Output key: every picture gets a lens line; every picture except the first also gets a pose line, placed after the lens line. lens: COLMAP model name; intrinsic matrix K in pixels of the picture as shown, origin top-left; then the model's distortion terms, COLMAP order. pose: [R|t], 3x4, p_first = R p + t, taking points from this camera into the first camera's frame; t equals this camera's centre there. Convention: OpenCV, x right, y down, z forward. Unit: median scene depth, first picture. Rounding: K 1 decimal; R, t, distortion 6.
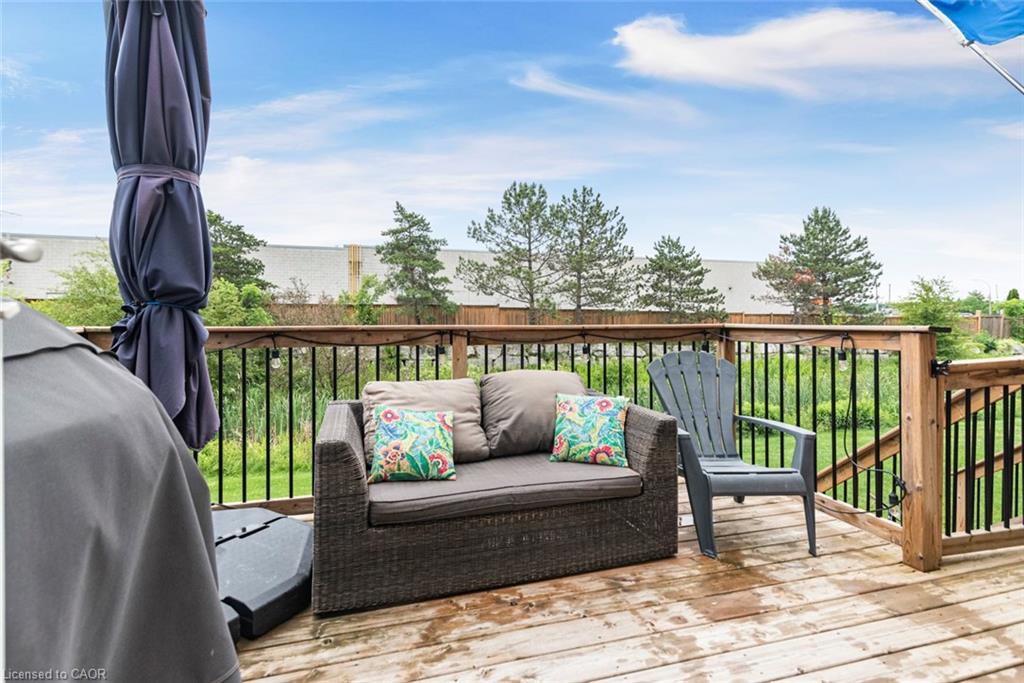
lens RADIAL K [[469.1, 0, 512.9], [0, 469.1, 341.0], [0, 0, 1]] dist [0.015888, -0.001479]
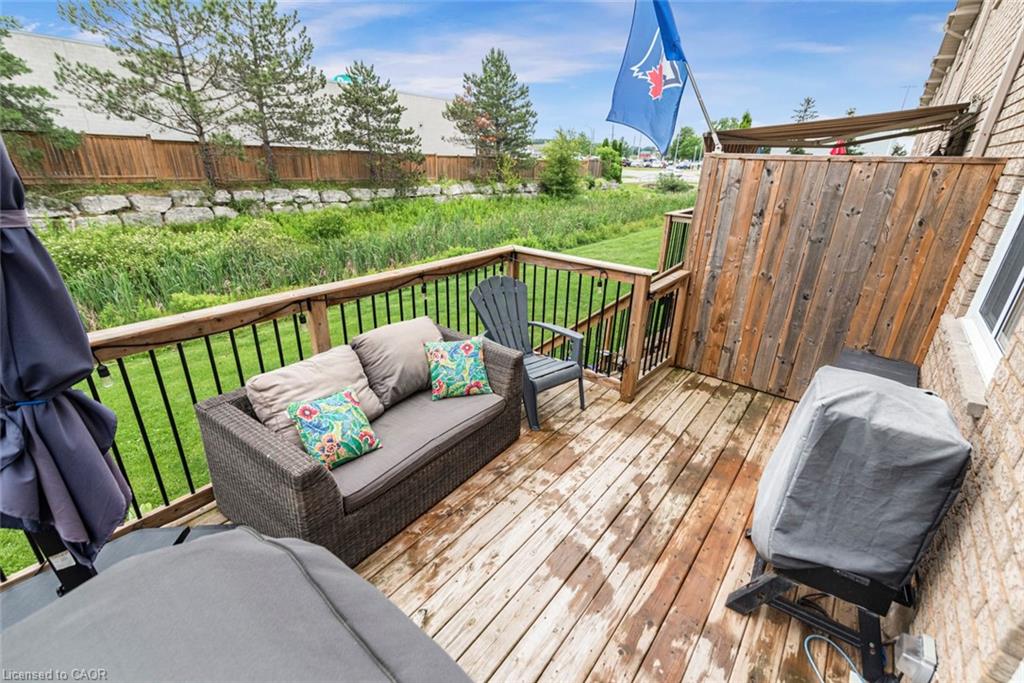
lens RADIAL K [[469.1, 0, 489.7], [0, 469.1, 343.1], [0, 0, 1]] dist [0.015888, -0.001479]
pose [[0.804163, -0.219822, 0.552268, -0.098199], [-0.010890, 0.923500, 0.383443, -0.078799], [-0.594309, -0.314365, 0.740251, 0.008869]]
